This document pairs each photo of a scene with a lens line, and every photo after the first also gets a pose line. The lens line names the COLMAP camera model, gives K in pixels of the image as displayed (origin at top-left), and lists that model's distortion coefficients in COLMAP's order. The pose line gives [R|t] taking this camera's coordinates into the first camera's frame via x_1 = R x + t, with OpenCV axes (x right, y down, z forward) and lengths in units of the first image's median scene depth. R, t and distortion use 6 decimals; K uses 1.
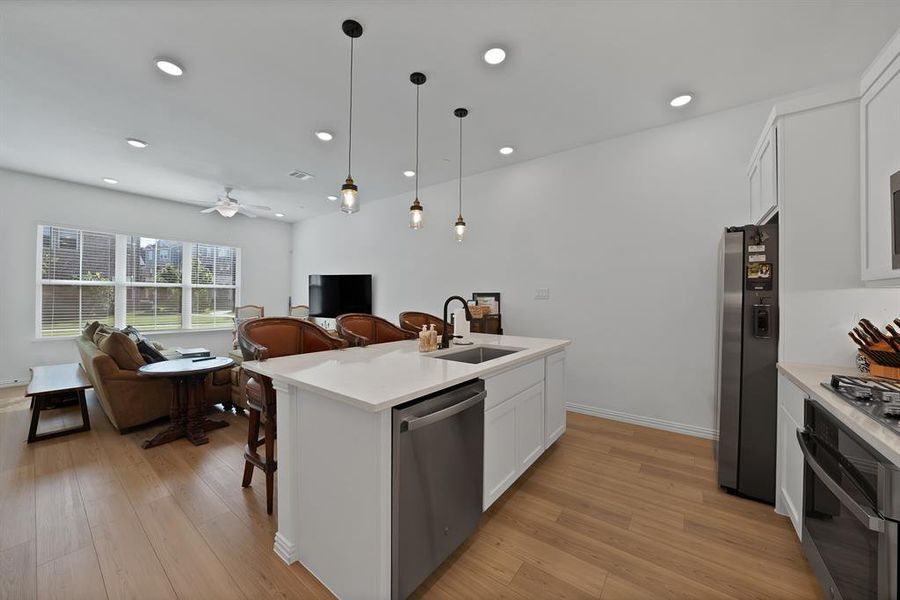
lens RADIAL K [[318.9, 0, 445.6], [0, 318.9, 296.8], [0, 0, 1]] dist [-0.011613, 0.003987]
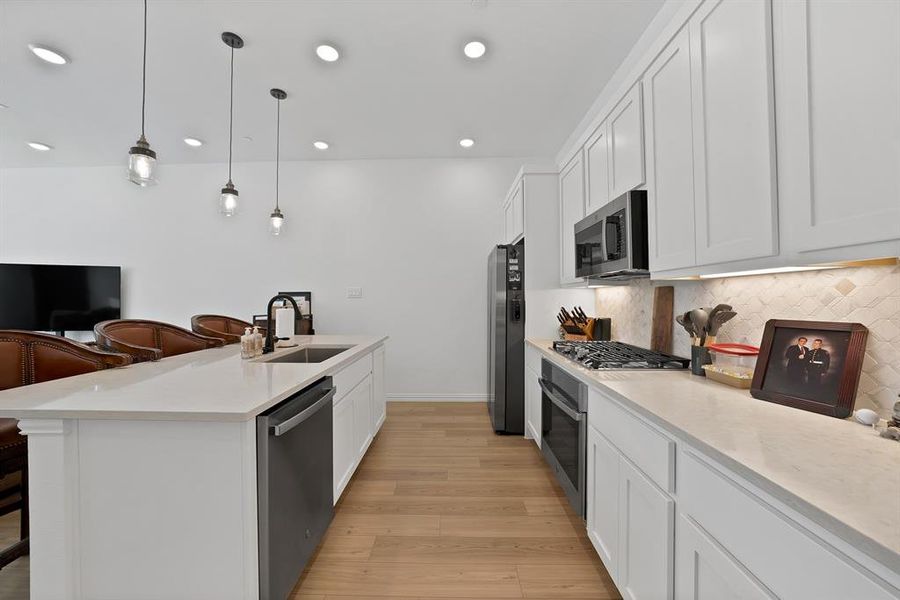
lens RADIAL K [[330.1, 0, 433.4], [0, 330.1, 296.0], [0, 0, 1]] dist [-0.000053, -0.000027]
pose [[0.826731, -0.005294, 0.562573, -0.153624], [0.007067, 0.999975, -0.000976, 0.006024], [-0.562553, 0.004782, 0.826747, -0.039424]]
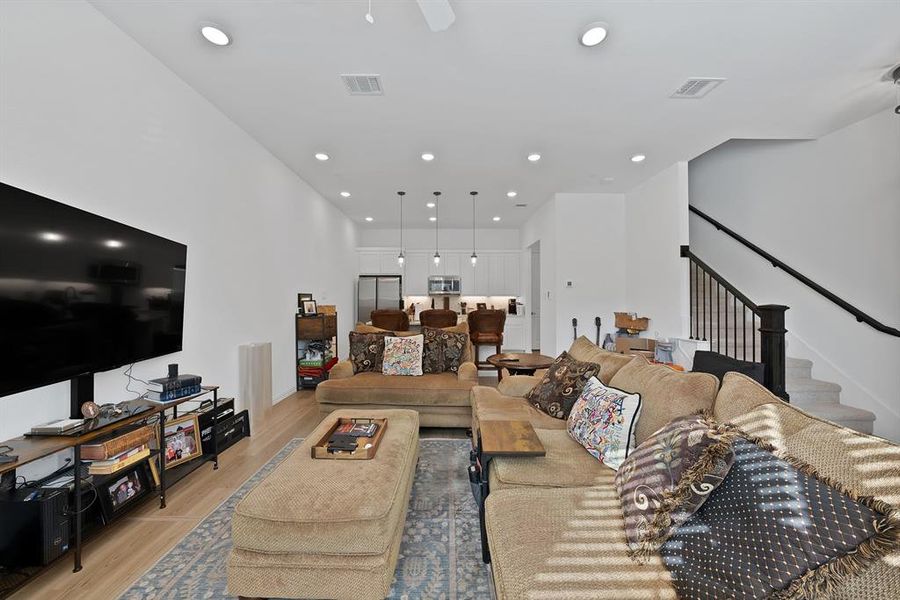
lens RADIAL K [[321.3, 0, 445.3], [0, 321.3, 294.6], [0, 0, 1]] dist [-0.023276, 0.004674]
pose [[-0.595107, 0.004871, 0.803632, -2.014859], [-0.008695, 0.999884, -0.012499, 0.001292], [-0.803600, -0.014426, -0.594996, 2.456942]]
